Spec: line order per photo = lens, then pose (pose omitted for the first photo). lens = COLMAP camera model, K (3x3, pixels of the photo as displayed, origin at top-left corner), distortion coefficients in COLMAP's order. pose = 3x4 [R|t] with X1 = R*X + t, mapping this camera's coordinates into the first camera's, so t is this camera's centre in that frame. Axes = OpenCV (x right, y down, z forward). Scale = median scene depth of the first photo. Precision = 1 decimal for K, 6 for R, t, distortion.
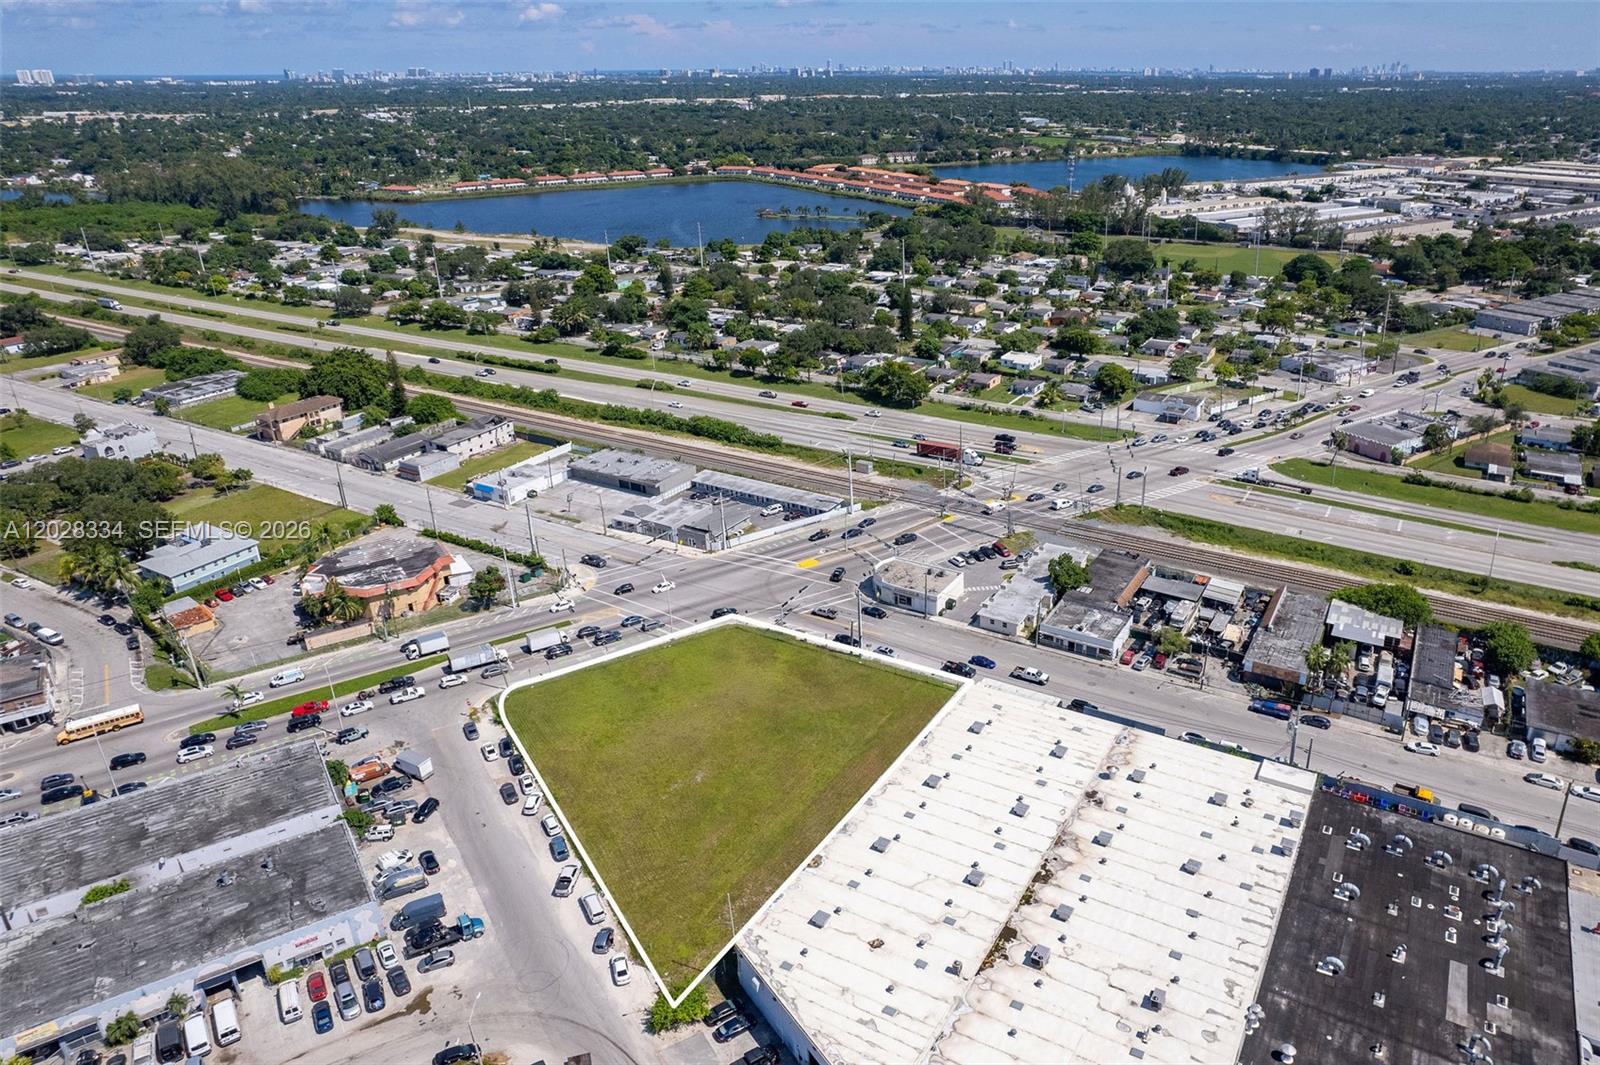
lens RADIAL K [[1090.5, 0, 839.4], [0, 1090.5, 534.1], [0, 0, 1]] dist [-0.068910, 0.062452]
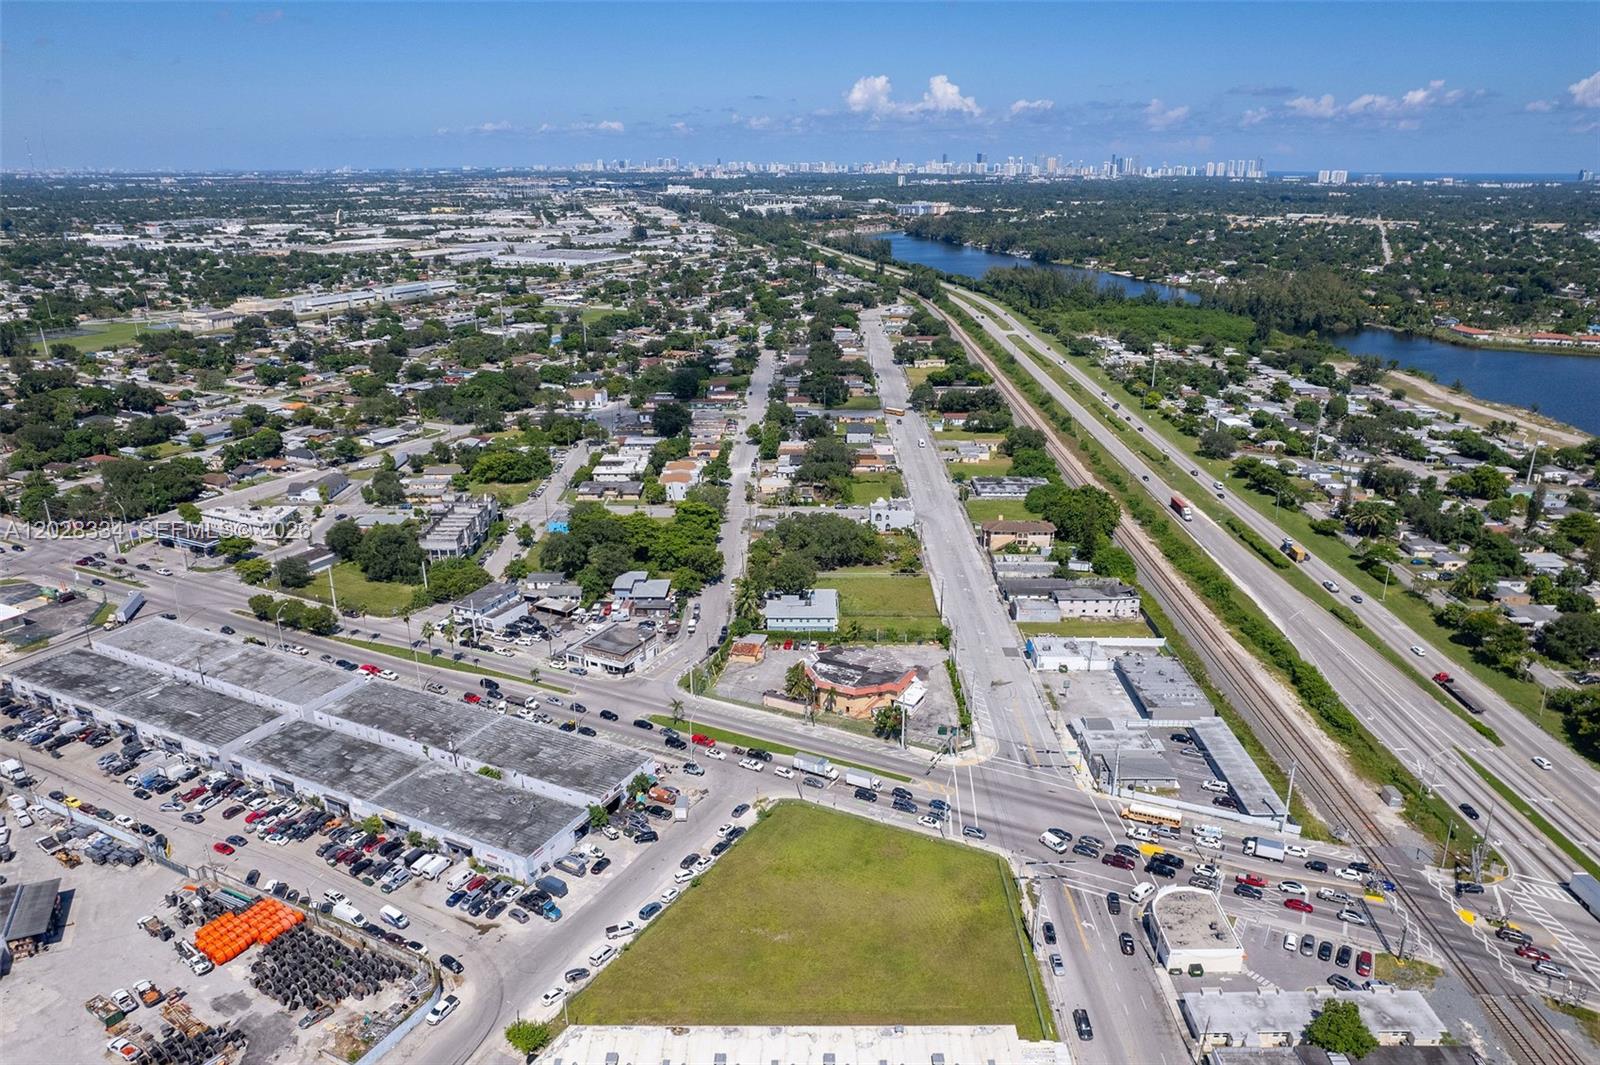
lens RADIAL K [[1111.7, 0, 808.7], [0, 1111.7, 580.7], [0, 0, 1]] dist [-0.077964, 0.069516]
pose [[0.500758, 0.316542, -0.805631, 0.571614], [-0.351837, 0.924813, 0.144678, -0.244858], [0.790855, 0.211002, 0.574479, 0.228977]]
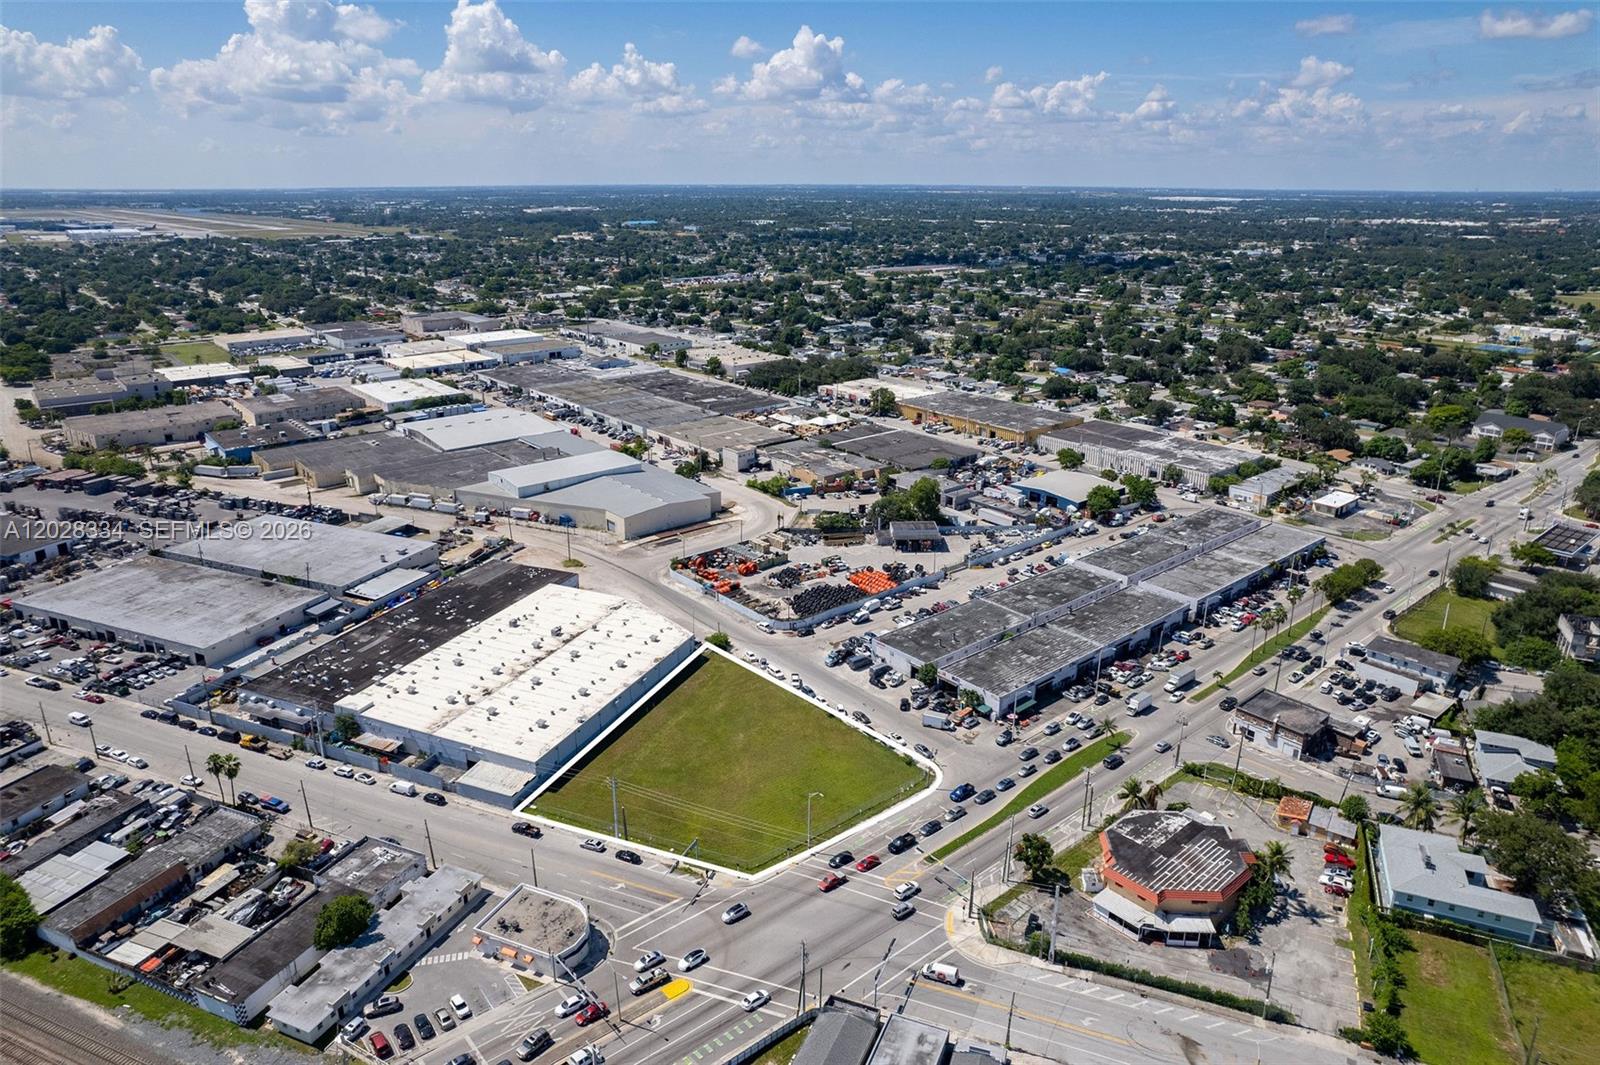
lens RADIAL K [[1012.5, 0, 800.0], [0, 1012.5, 532.5], [0, 0, 1]] dist [-0.064514, 0.050508]
pose [[-0.992268, 0.044423, -0.115893, -0.051942], [-0.046764, 0.731123, 0.680641, -0.734987], [0.114969, 0.680797, -0.723393, 1.472389]]
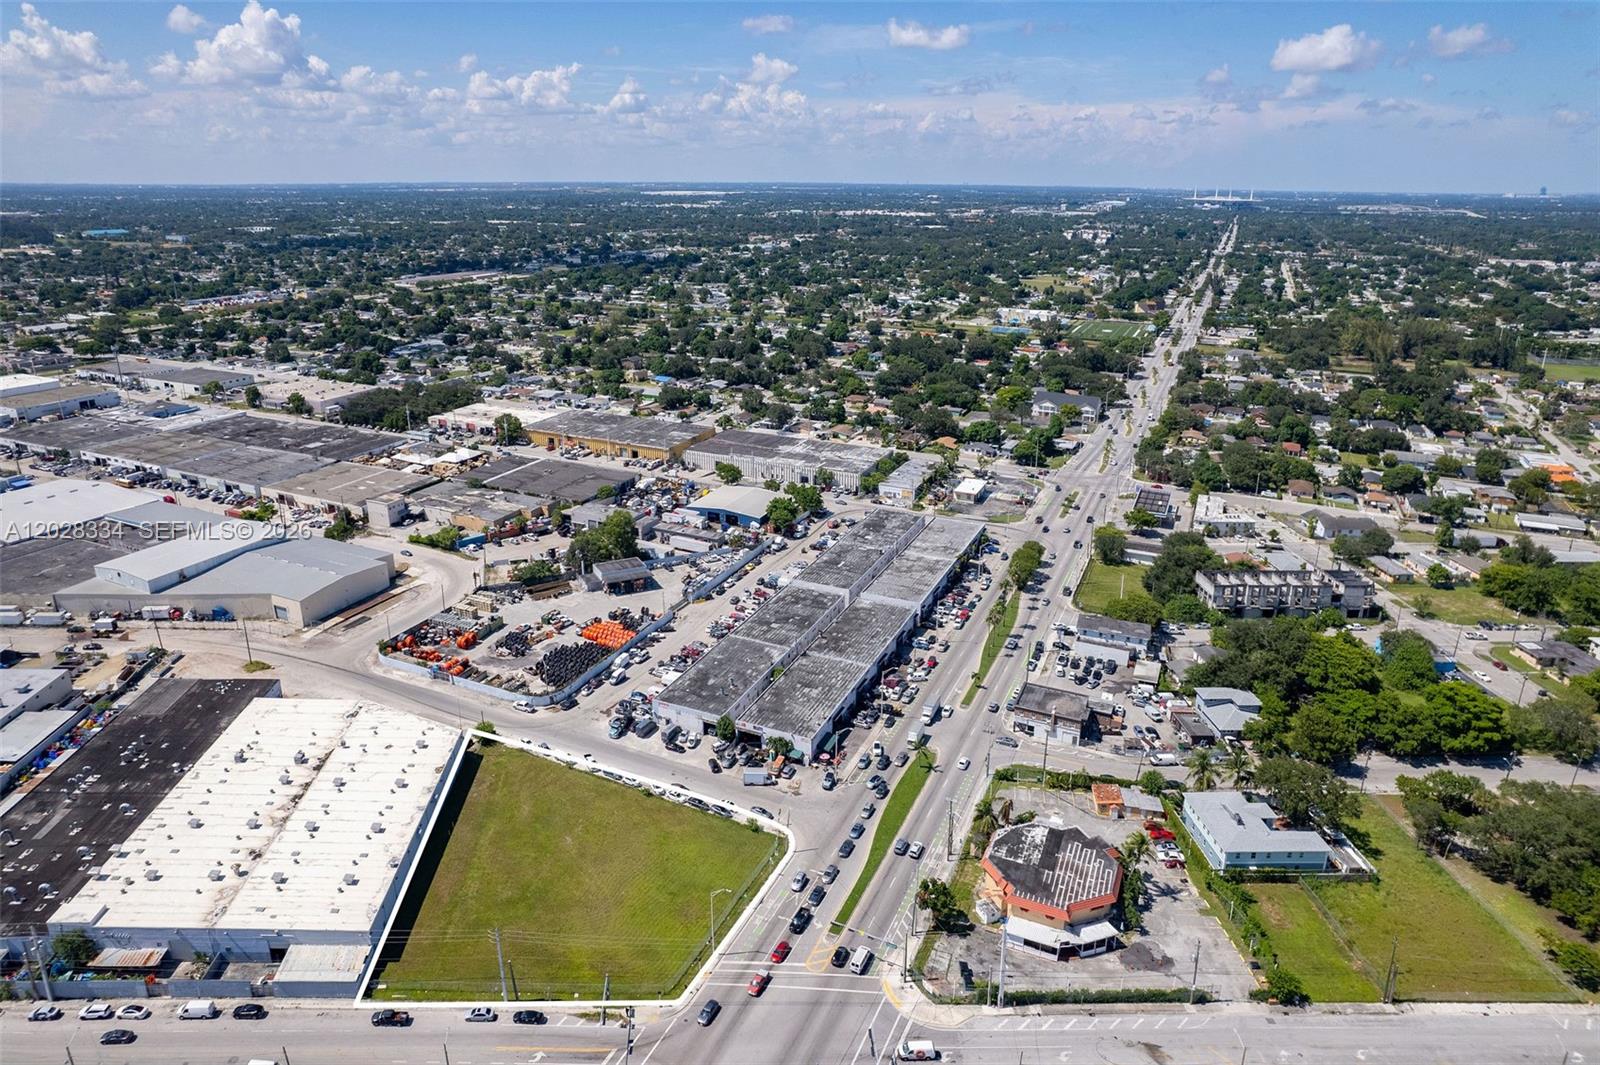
lens RADIAL K [[1015.9, 0, 710.7], [0, 1015.9, 533.6], [0, 0, 1]] dist [-0.065159, 0.047994]
pose [[-0.869964, 0.166854, -0.464028, 0.185676], [-0.197219, 0.744745, 0.637542, -0.711721], [0.451959, 0.646154, -0.614995, 1.302116]]
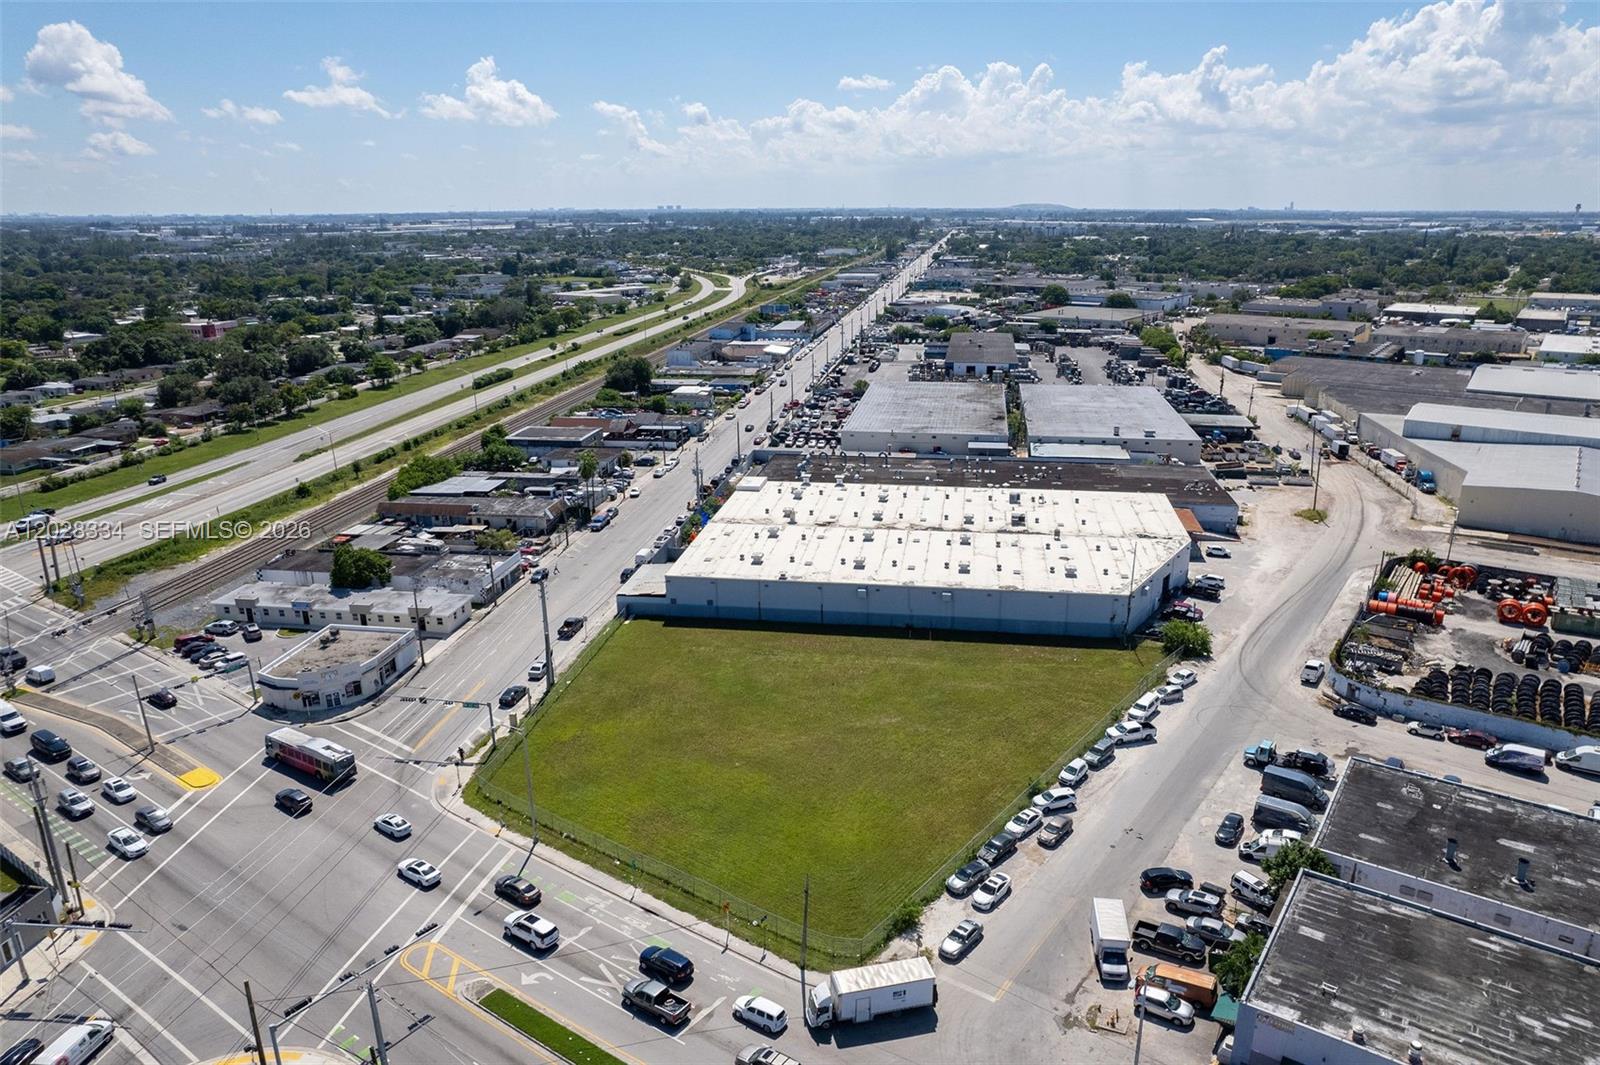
lens RADIAL K [[1060.5, 0, 838.6], [0, 1060.5, 556.9], [0, 0, 1]] dist [-0.067940, 0.055054]
pose [[-0.385657, -0.288272, 0.876452, -0.607641], [0.377140, 0.817698, 0.434897, -0.175296], [-0.842042, 0.498266, -0.206632, 0.923777]]
